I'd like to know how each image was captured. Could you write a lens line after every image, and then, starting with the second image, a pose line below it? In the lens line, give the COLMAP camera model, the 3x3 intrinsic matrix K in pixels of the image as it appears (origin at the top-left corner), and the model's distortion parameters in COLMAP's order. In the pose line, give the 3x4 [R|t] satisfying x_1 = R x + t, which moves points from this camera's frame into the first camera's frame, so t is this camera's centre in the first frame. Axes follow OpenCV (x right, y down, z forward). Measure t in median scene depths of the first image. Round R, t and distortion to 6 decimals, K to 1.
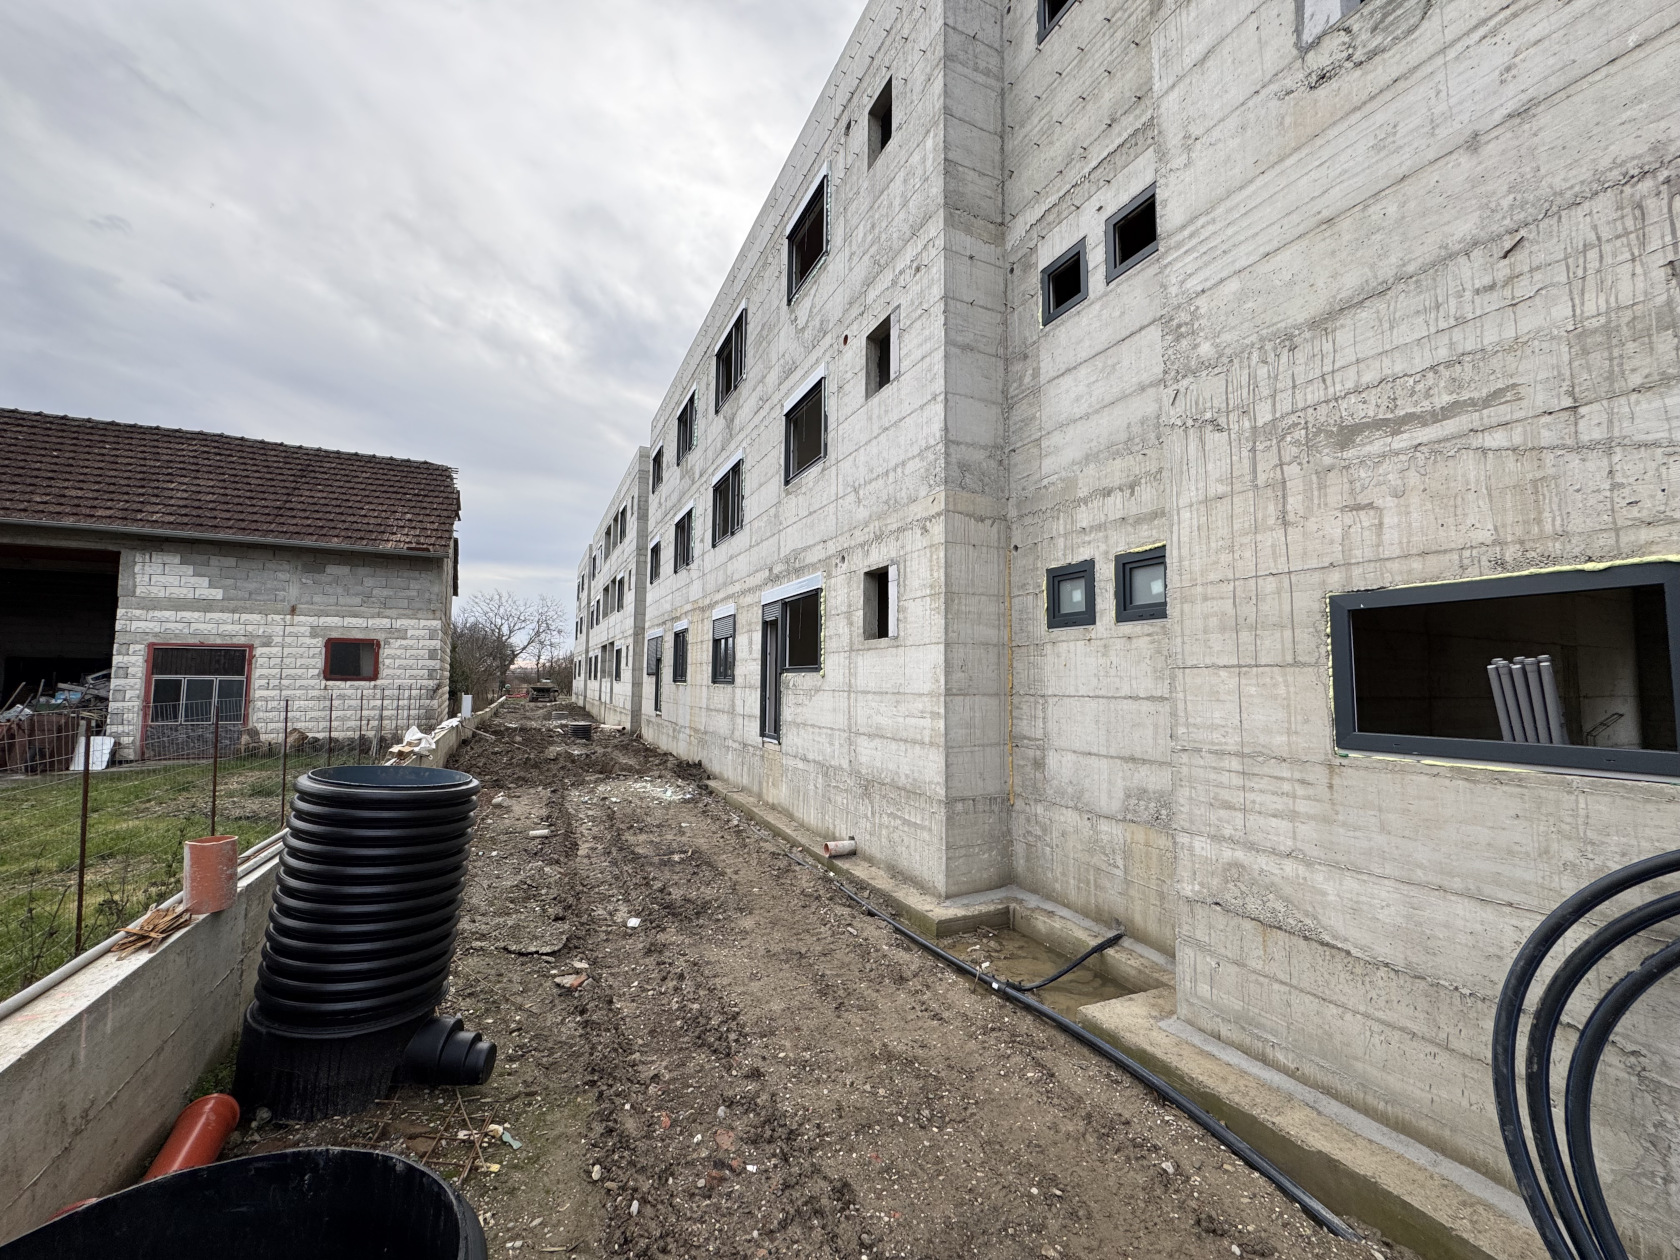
lens RADIAL K [[664.8, 0, 842.3], [0, 664.8, 627.2], [0, 0, 1]] dist [-0.003744, -0.000127]
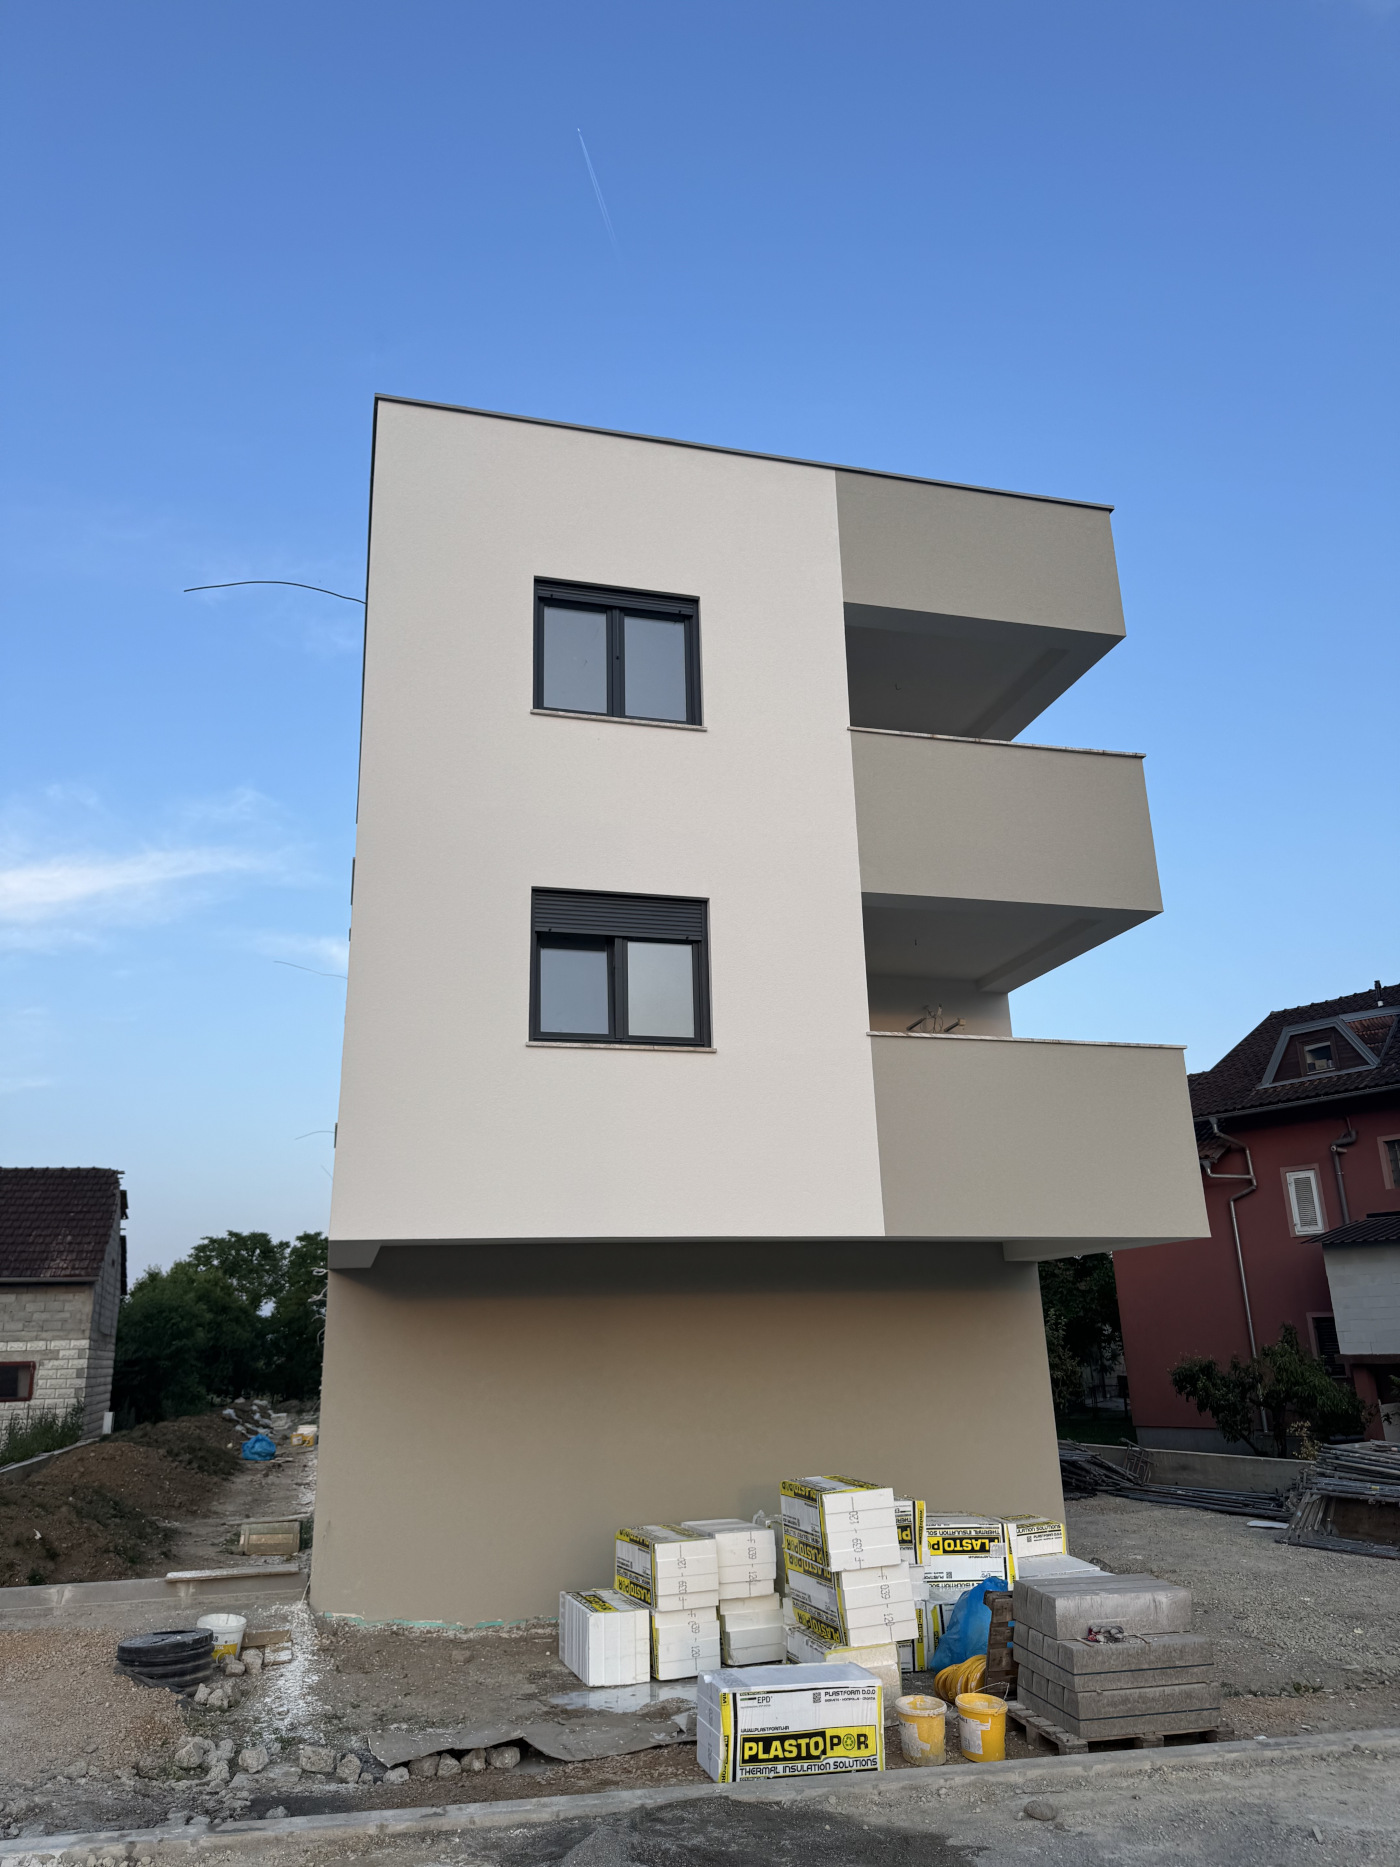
lens RADIAL K [[1350.3, 0, 682.7], [0, 1350.3, 919.7], [0, 0, 1]] dist [0.005504, -0.010838]
pose [[0.979840, -0.092246, -0.177210, 0.790840], [0.045997, 0.967353, -0.249225, -0.079808], [0.194415, 0.236050, 0.952094, -1.059157]]
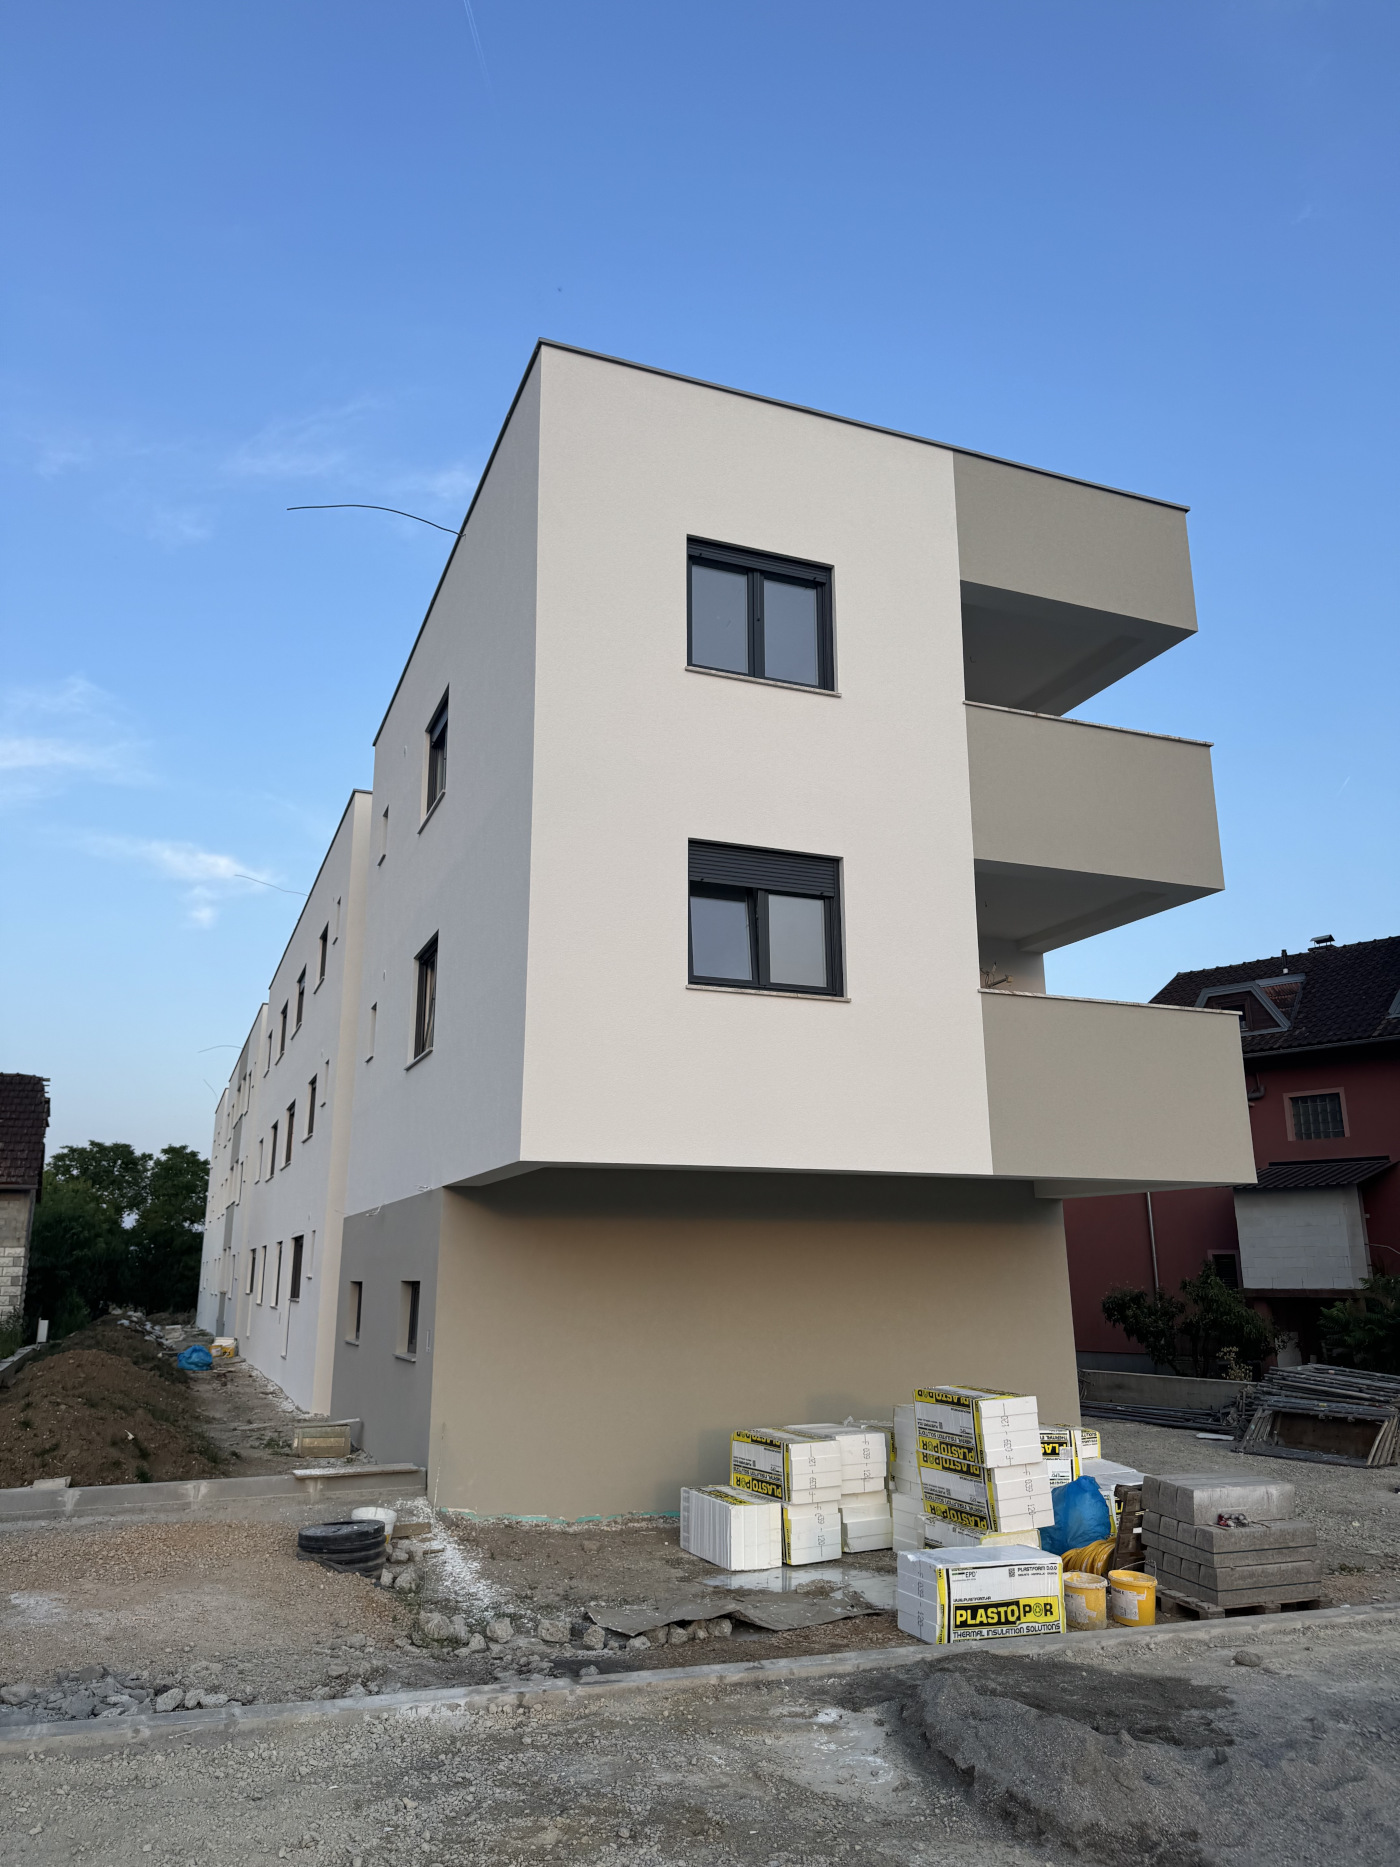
lens RADIAL K [[1350.3, 0, 697.0], [0, 1350.3, 935.6], [0, 0, 1]] dist [0.005504, -0.010838]
pose [[0.997251, -0.030800, -0.067392, 0.627821], [0.017990, 0.982944, -0.183021, -0.087671], [0.071879, 0.181306, 0.980796, -1.132189]]
